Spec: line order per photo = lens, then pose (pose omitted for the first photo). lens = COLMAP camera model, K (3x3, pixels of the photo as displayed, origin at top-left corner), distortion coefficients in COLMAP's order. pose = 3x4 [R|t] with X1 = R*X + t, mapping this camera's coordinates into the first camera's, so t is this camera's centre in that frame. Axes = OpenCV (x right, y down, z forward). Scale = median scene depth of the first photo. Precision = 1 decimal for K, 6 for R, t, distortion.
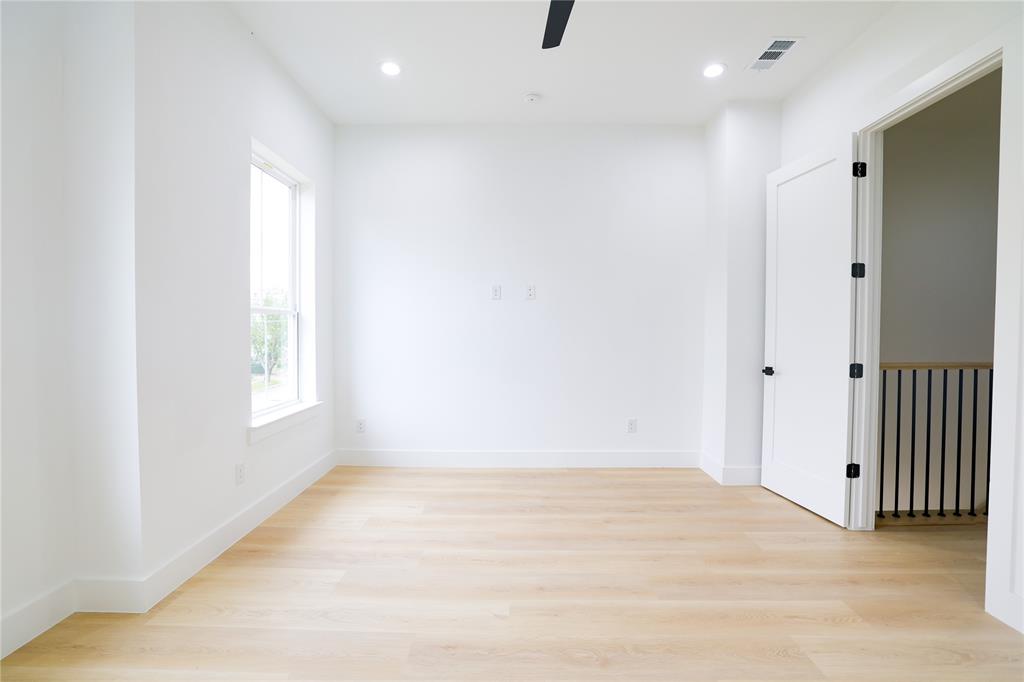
lens RADIAL K [[444.9, 0, 501.1], [0, 444.9, 337.5], [0, 0, 1]] dist [-0.033829, 0.009529]
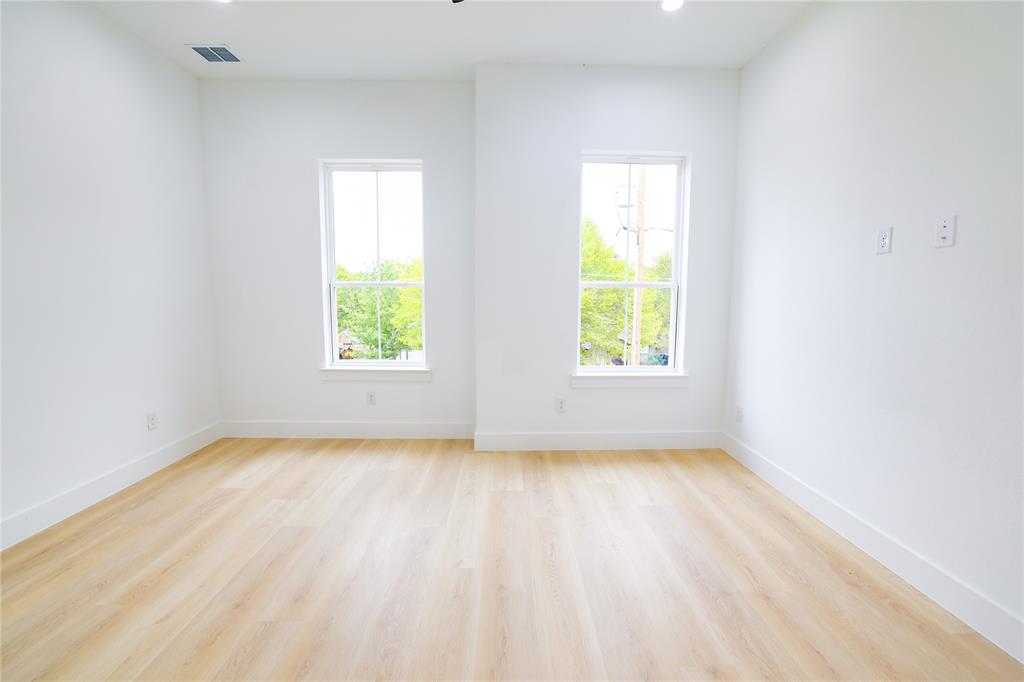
lens RADIAL K [[444.9, 0, 520.4], [0, 444.9, 335.5], [0, 0, 1]] dist [-0.033829, 0.009529]
pose [[0.051629, 0.089877, -0.994614, 0.722471], [-0.022019, 0.995802, 0.088841, -0.031698], [0.998424, 0.017314, 0.053391, 0.732214]]
